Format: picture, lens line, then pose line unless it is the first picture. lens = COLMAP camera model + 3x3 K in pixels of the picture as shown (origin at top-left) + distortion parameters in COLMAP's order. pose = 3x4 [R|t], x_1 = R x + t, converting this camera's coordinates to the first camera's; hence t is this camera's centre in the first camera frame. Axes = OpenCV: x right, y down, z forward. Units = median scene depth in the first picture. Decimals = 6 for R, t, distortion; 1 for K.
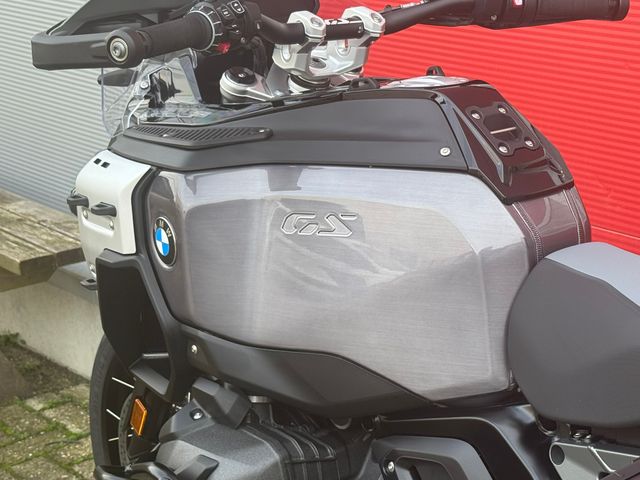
lens RADIAL K [[1336.6, 0, 320.0], [0, 1336.6, 240.0], [0, 0, 1]] dist [0.139233, 0.083525]
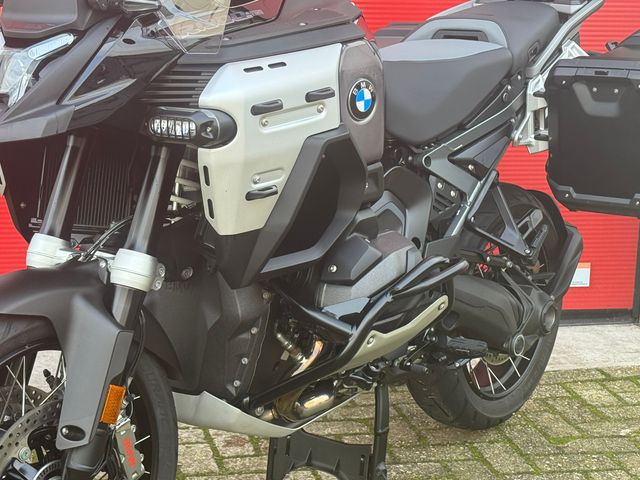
lens RADIAL K [[1344.4, 0, 328.5], [0, 1344.4, 240.9], [0, 0, 1]] dist [0.131476, 0.125930]
pose [[-0.236207, -0.202559, 0.950356, -1.305208], [0.268376, 0.926389, 0.264154, -0.212934], [-0.933906, 0.317448, -0.164458, 1.279041]]
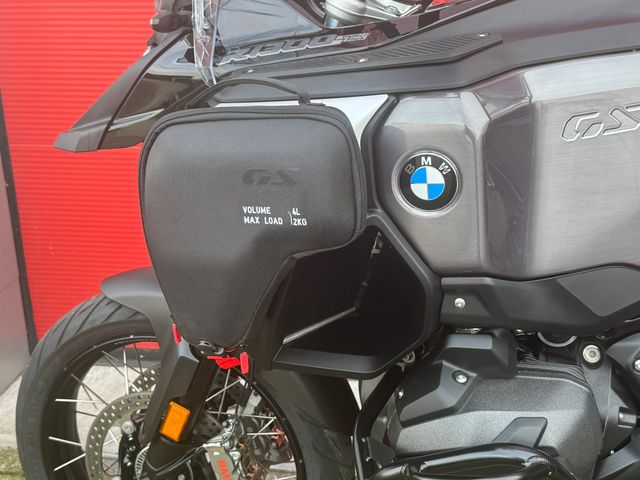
lens RADIAL K [[876.5, 0, 320.0], [0, 876.5, 240.0], [0, 0, 1]] dist [0.118990, 0.008585]
pose [[0.778653, -0.221711, 0.586979, -0.490357], [0.198454, 0.974489, 0.104822, -0.033941], [-0.595244, 0.034869, 0.802788, 0.617242]]
